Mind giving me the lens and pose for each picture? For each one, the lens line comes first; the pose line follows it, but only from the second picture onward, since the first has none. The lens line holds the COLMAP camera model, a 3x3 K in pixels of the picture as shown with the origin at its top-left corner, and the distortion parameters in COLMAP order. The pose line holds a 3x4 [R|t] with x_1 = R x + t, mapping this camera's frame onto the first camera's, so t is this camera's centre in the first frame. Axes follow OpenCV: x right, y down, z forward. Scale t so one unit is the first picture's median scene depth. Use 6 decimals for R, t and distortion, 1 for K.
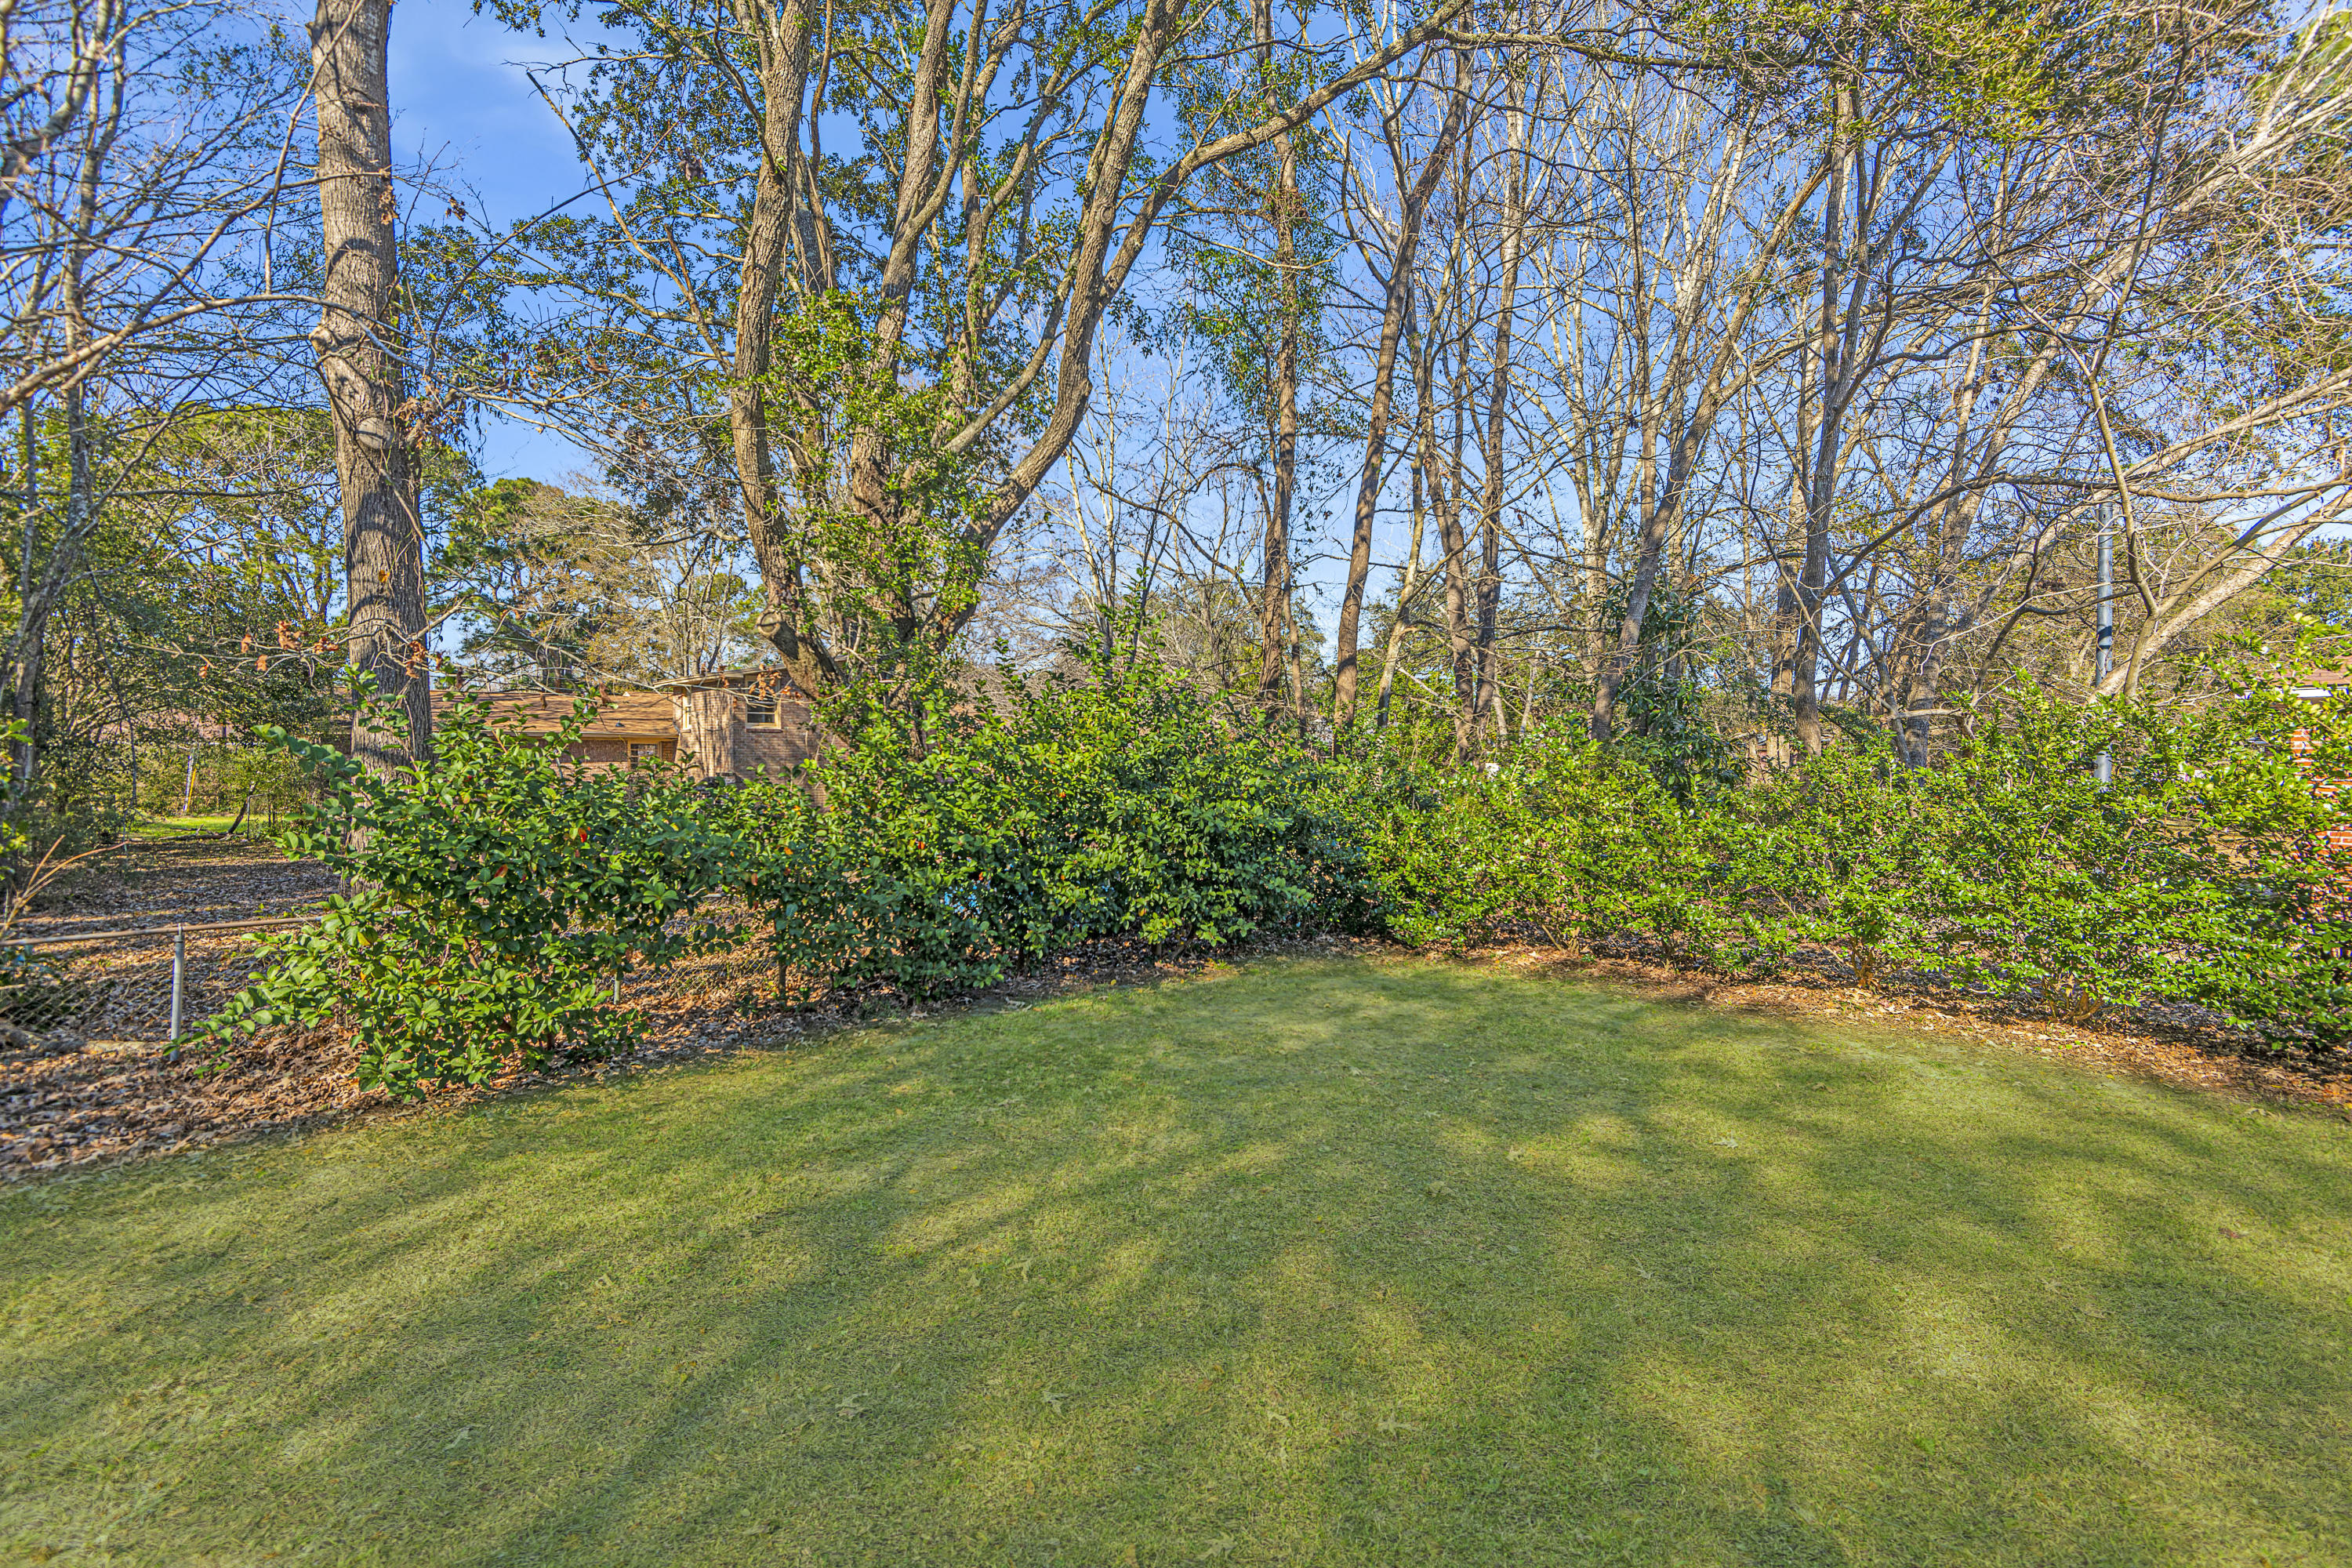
lens RADIAL K [[1095.0, 0, 1167.3], [0, 1095.0, 788.6], [0, 0, 1]] dist [0.013271, -0.009883]
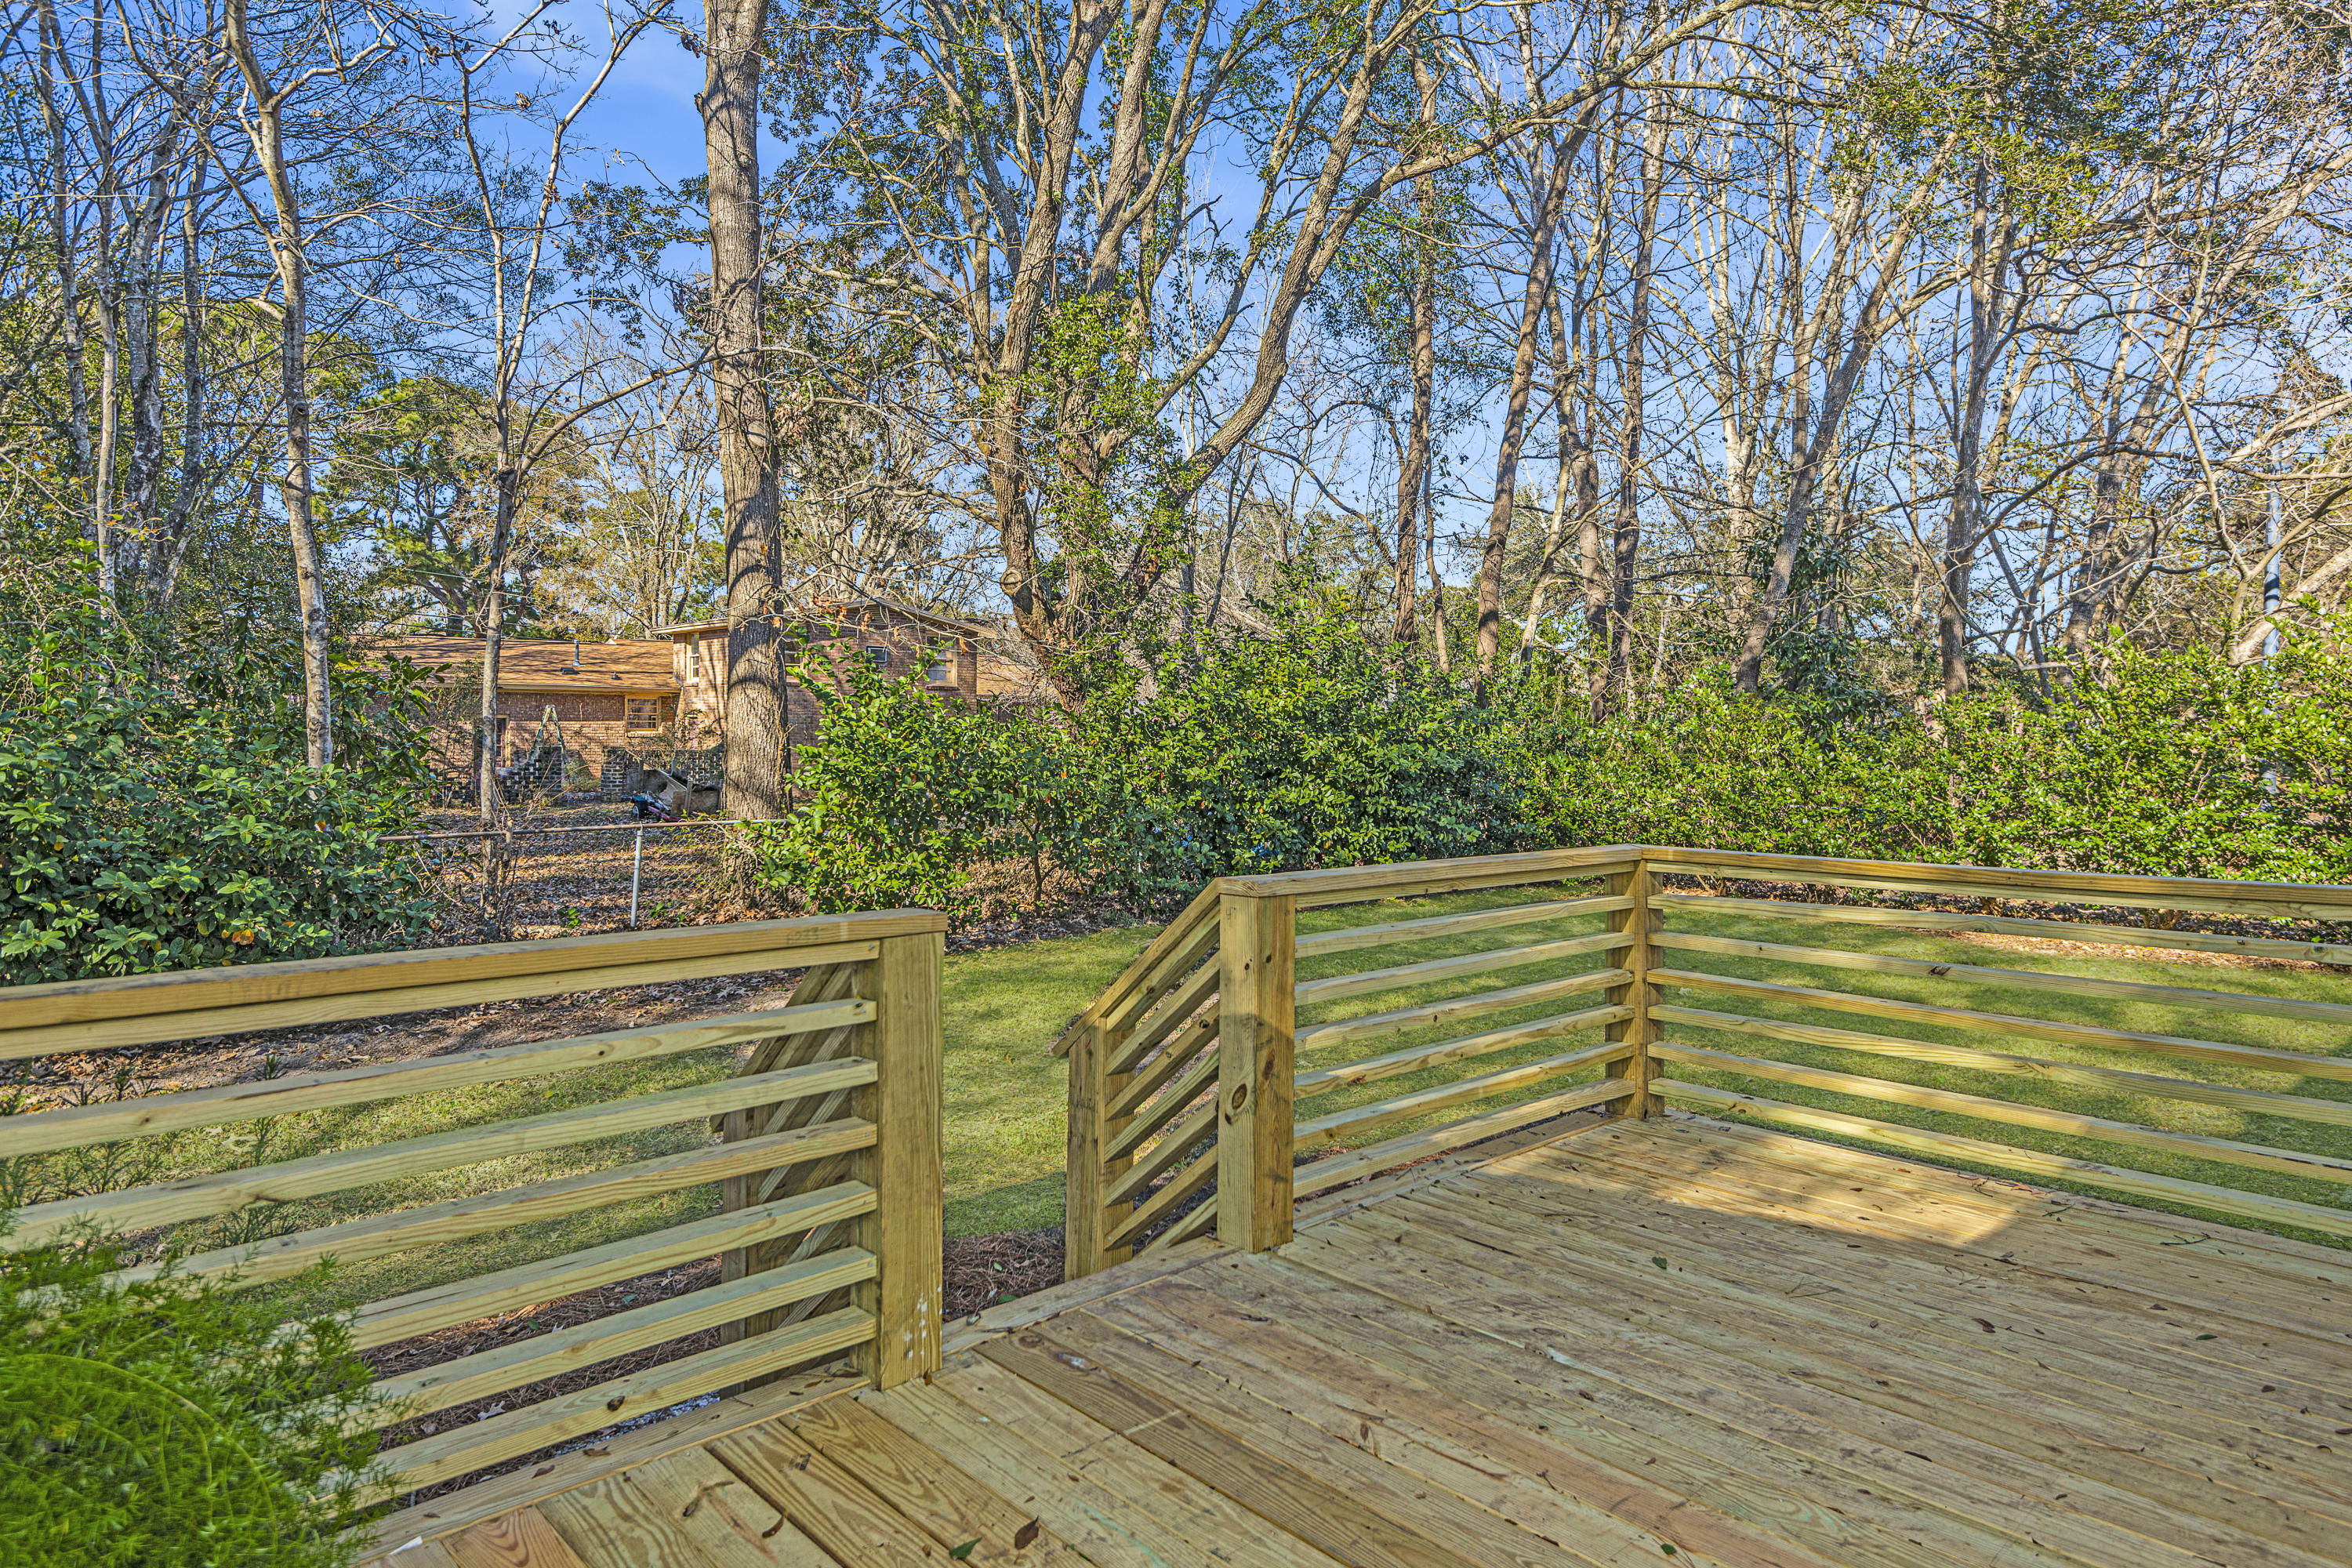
lens RADIAL K [[1384.2, 0, 1184.6], [0, 1384.2, 770.8], [0, 0, 1]] dist [0.019999, -0.002310]
pose [[0.999967, 0.003791, -0.007202, -0.134266], [-0.003750, 0.999976, 0.005744, 0.026803], [0.007224, -0.005717, 0.999958, -0.331563]]
